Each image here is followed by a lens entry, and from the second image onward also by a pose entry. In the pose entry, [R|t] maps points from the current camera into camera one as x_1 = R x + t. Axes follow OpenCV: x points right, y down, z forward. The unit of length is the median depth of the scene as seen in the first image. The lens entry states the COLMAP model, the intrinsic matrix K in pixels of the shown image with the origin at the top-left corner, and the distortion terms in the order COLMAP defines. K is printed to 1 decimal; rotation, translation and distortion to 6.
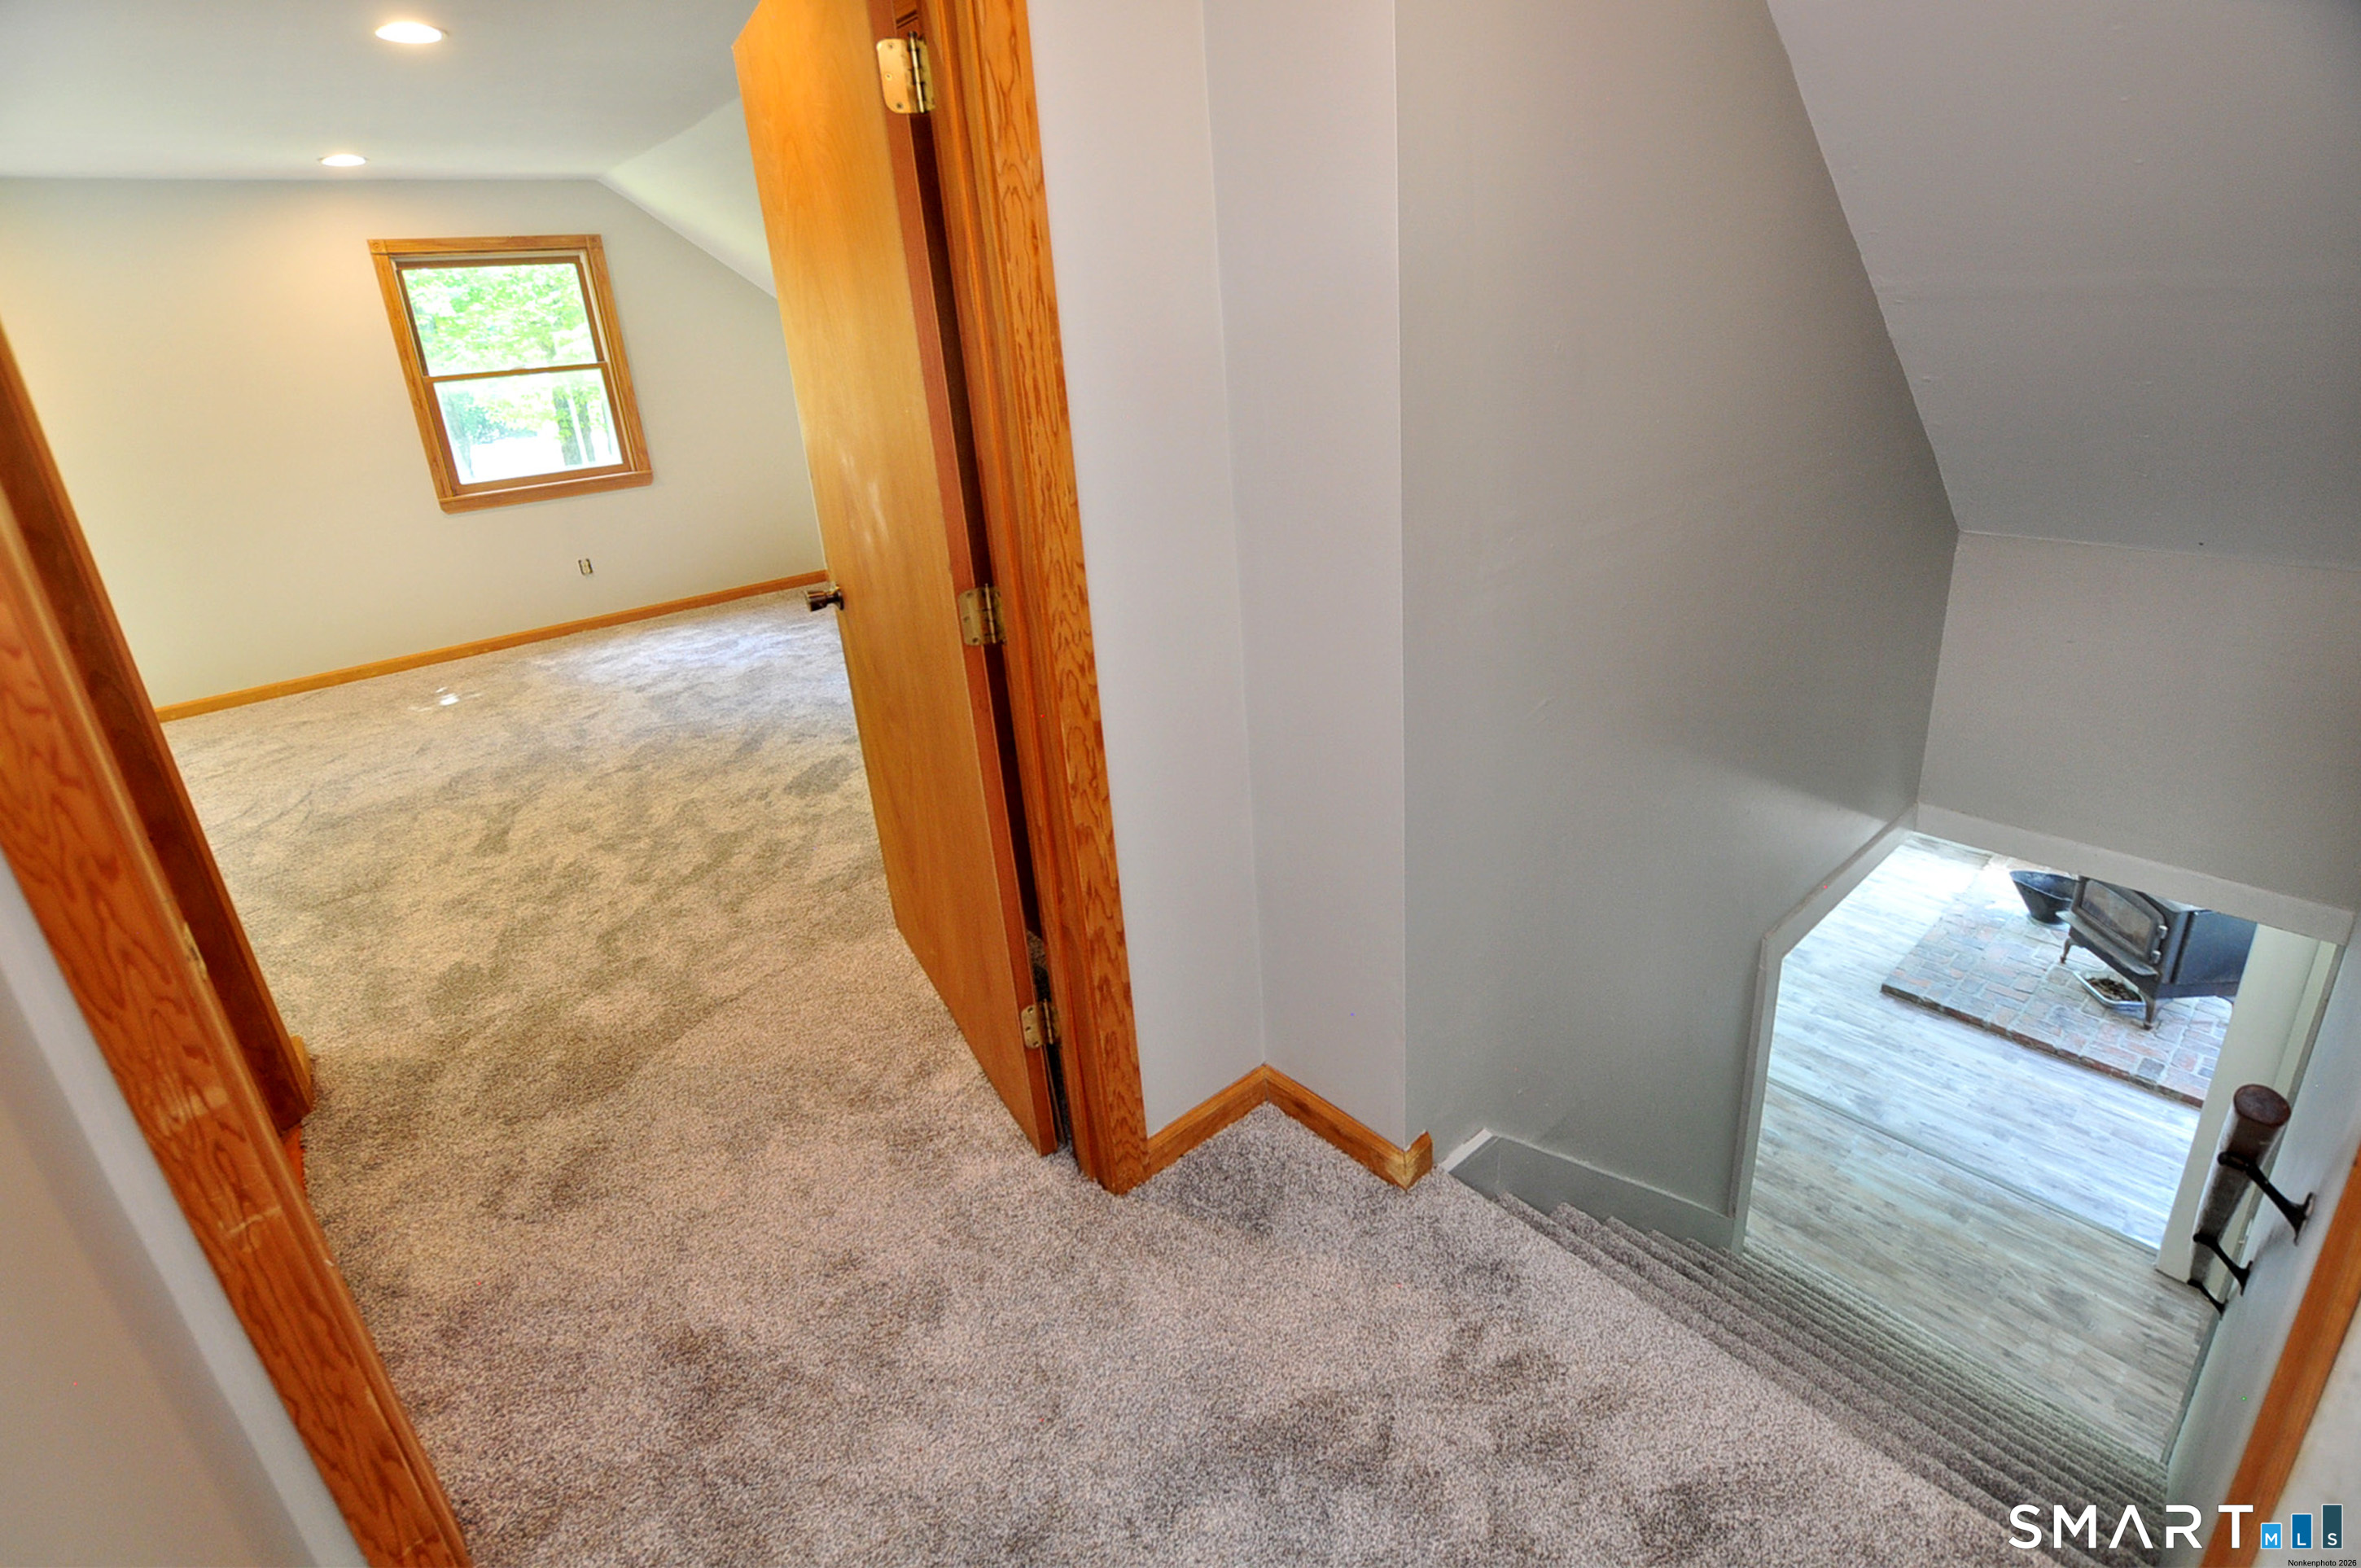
lens RADIAL K [[1059.0, 0, 1152.8], [0, 1059.0, 674.1], [0, 0, 1]] dist [-0.028855, 0.002913]
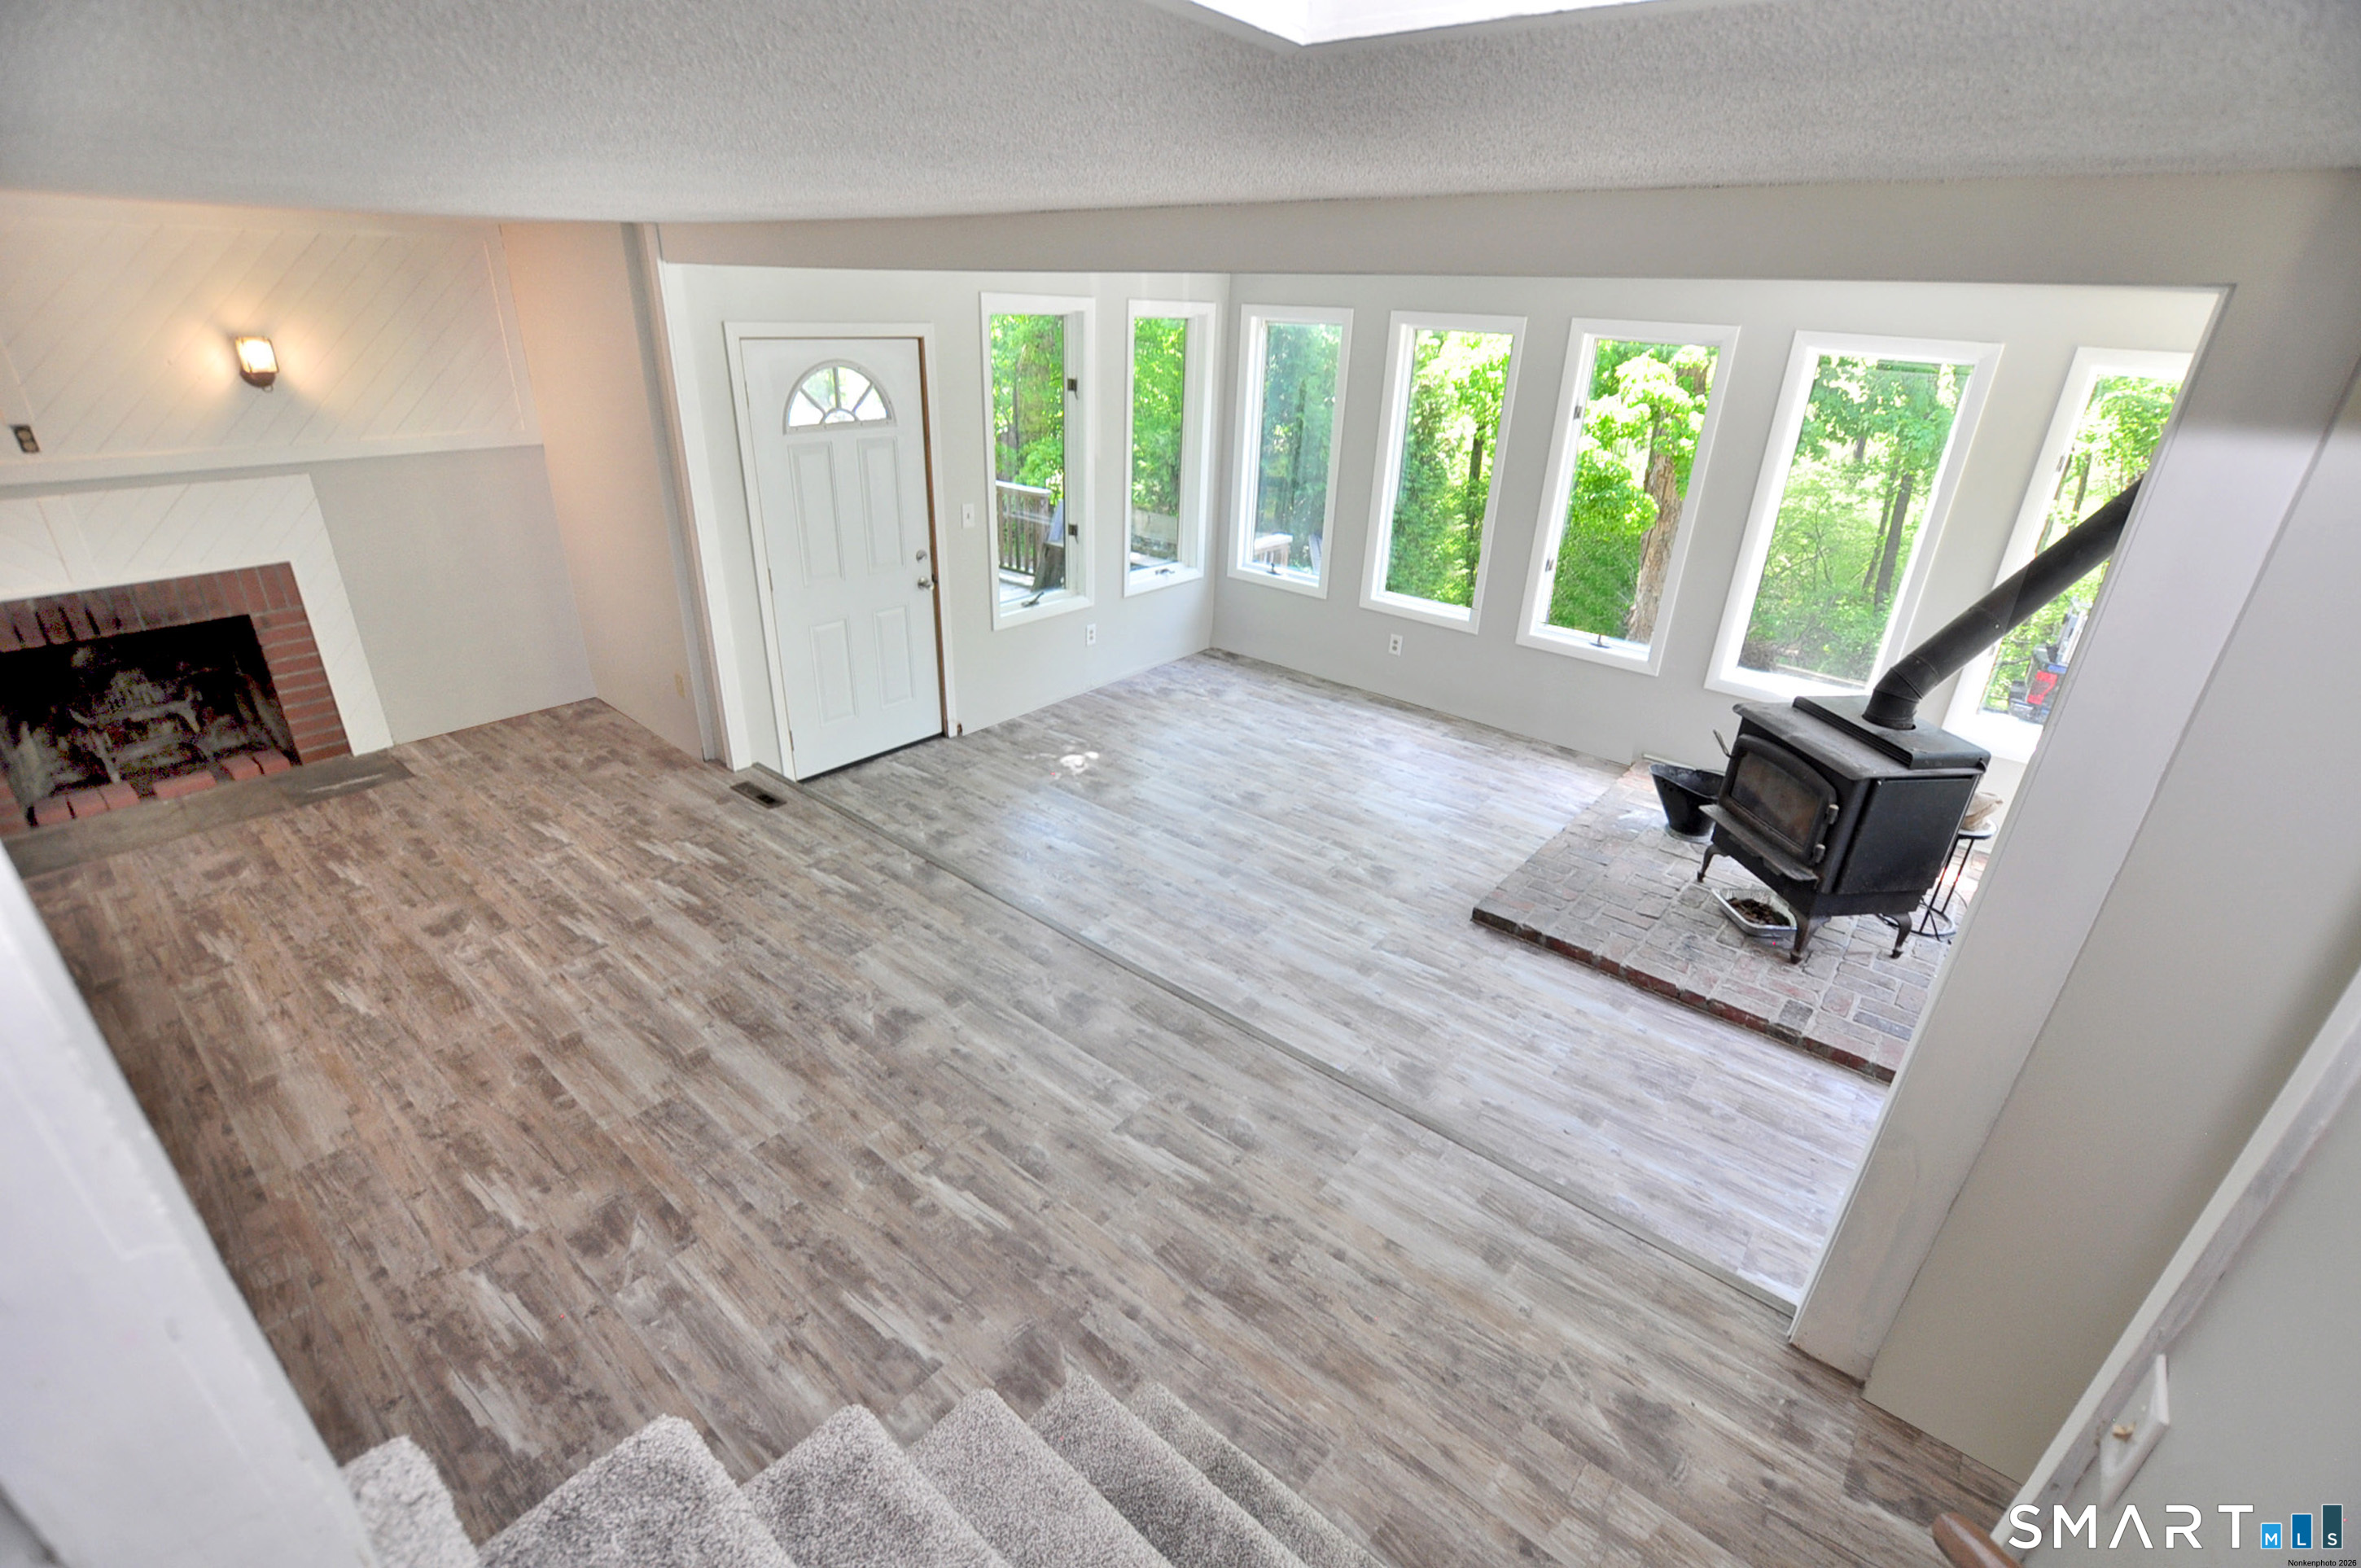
lens RADIAL K [[1059.0, 0, 1179.3], [0, 1059.0, 770.6], [0, 0, 1]] dist [-0.028855, 0.002913]
pose [[0.970170, 0.034732, 0.239924, 0.386028], [-0.056562, 0.994799, 0.084710, 0.180505], [-0.235734, -0.095754, 0.967089, 0.424905]]
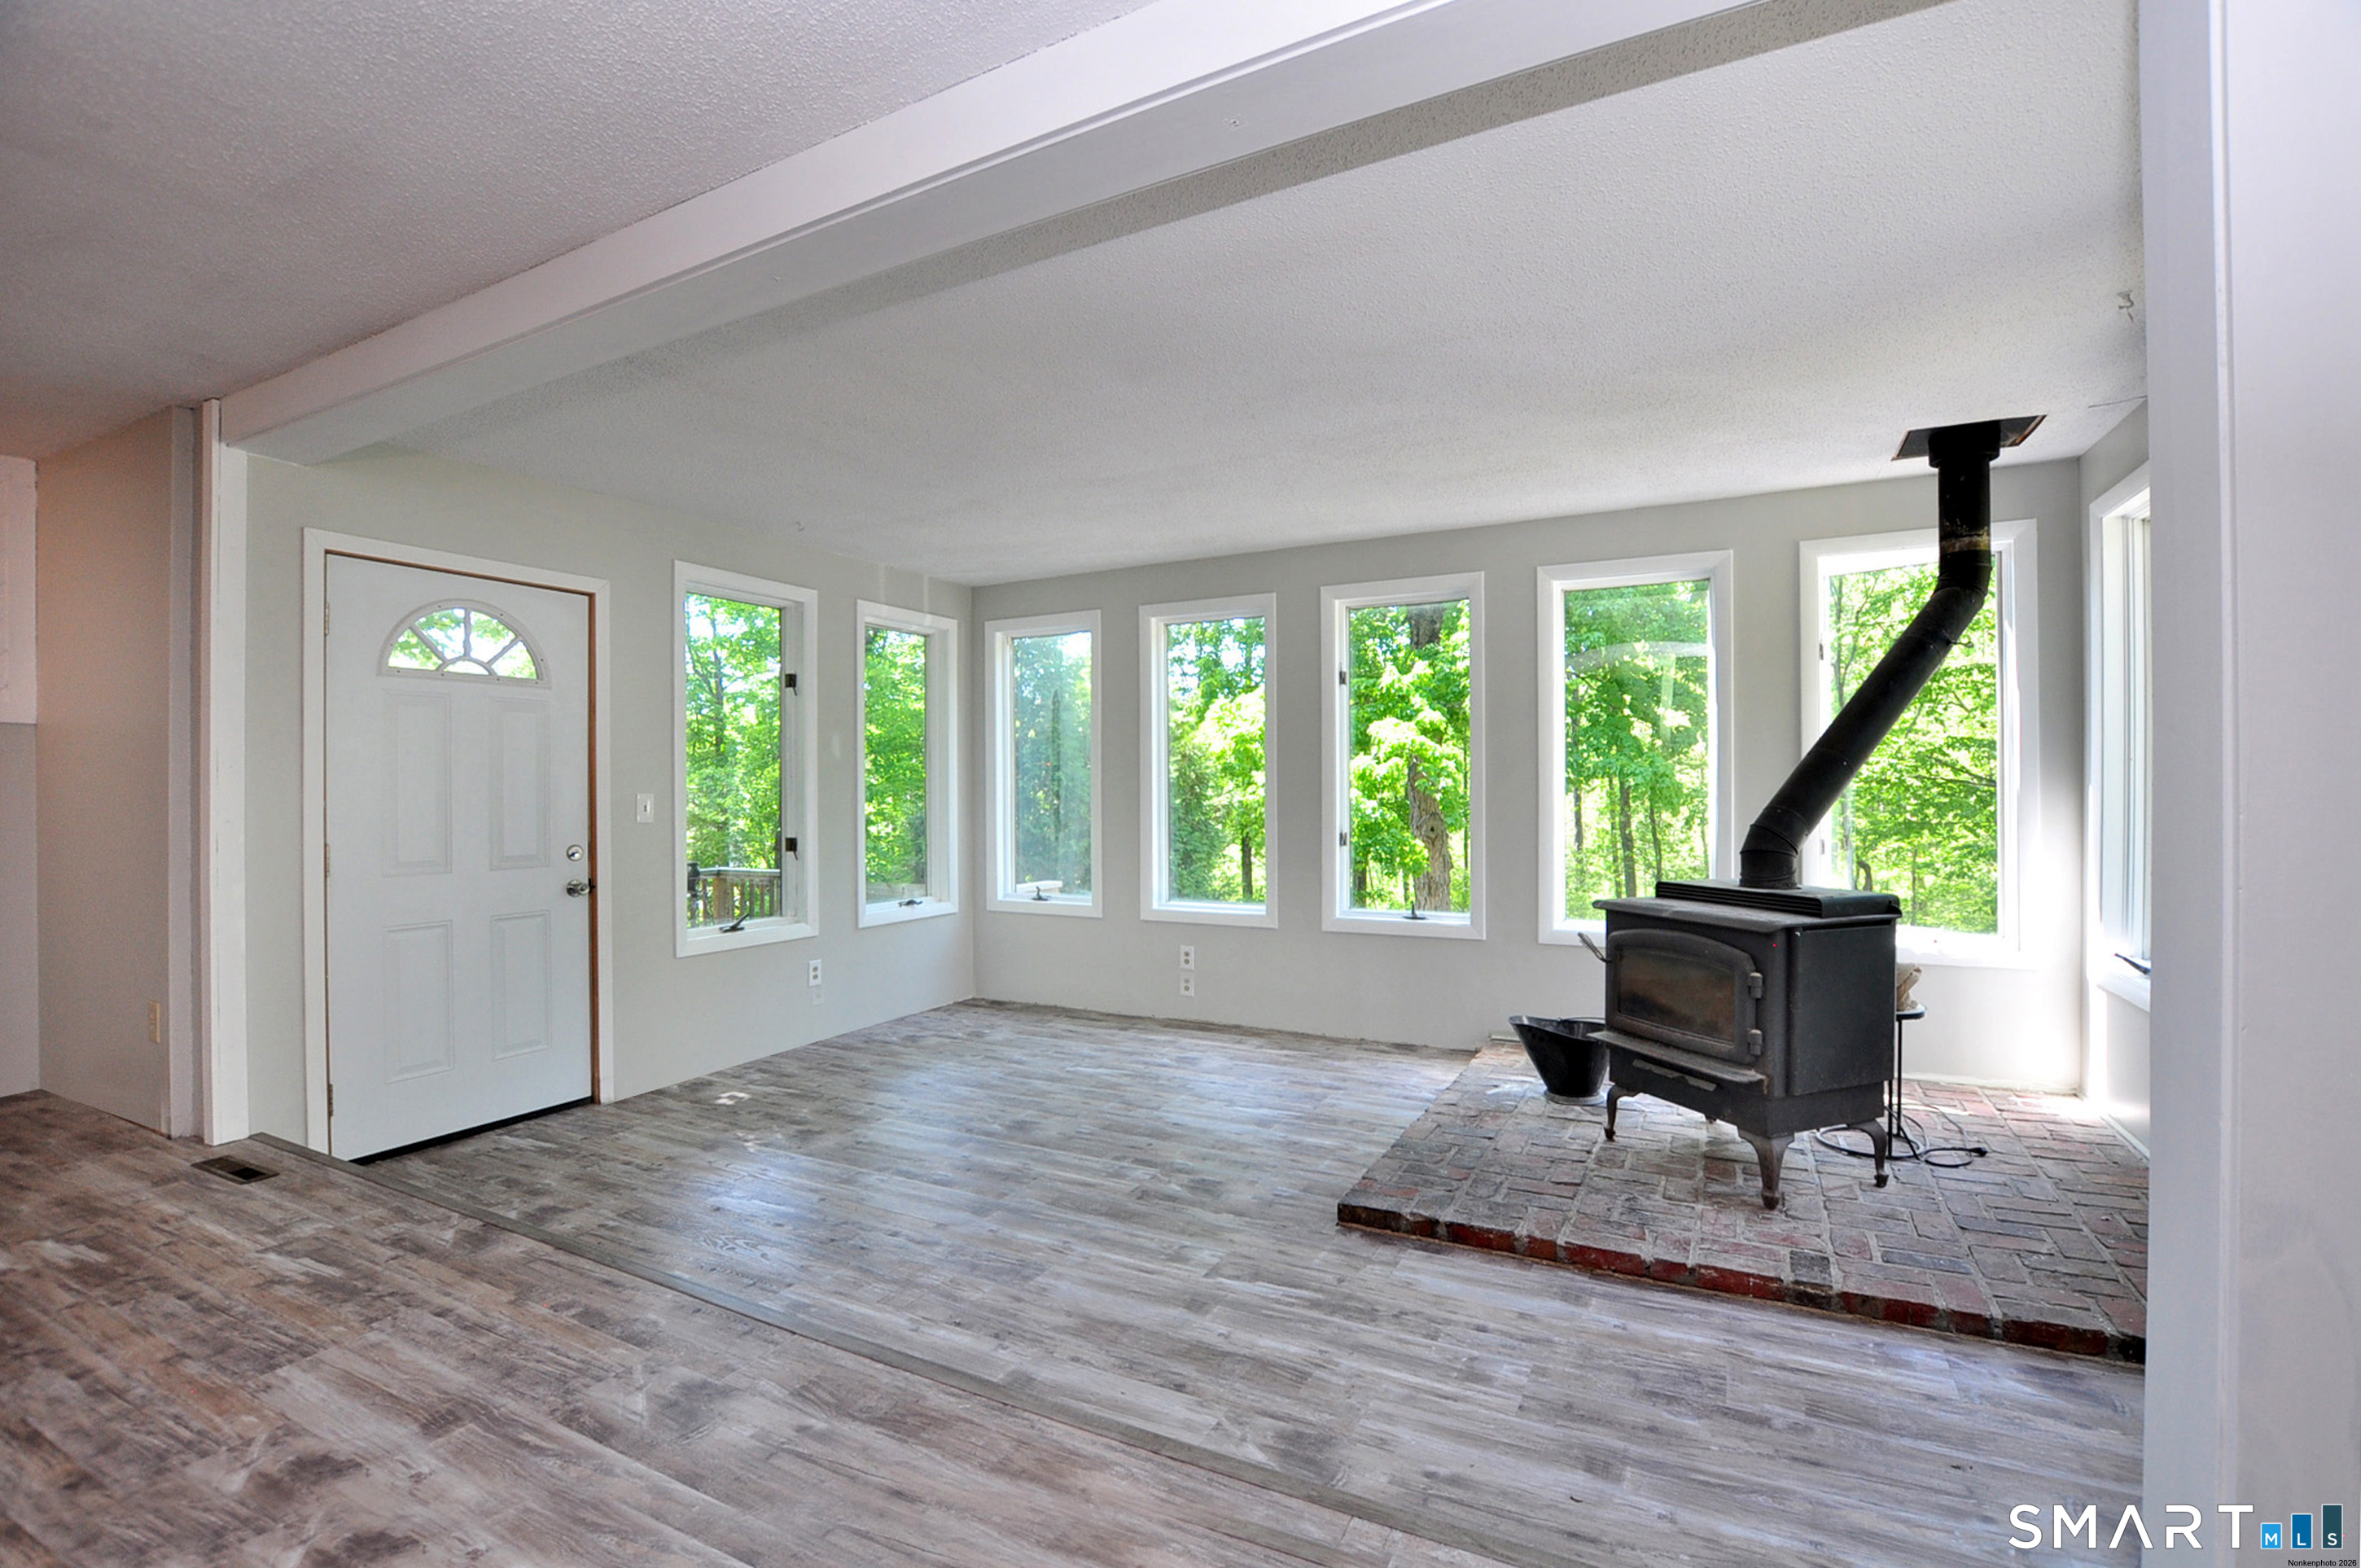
lens RADIAL K [[1059.0, 0, 1178.1], [0, 1059.0, 773.3], [0, 0, 1]] dist [-0.028855, 0.002913]
pose [[0.912063, 0.090353, 0.399971, 0.477051], [0.054614, 0.939965, -0.336874, 0.311513], [-0.406396, 0.329094, 0.852373, 0.621854]]
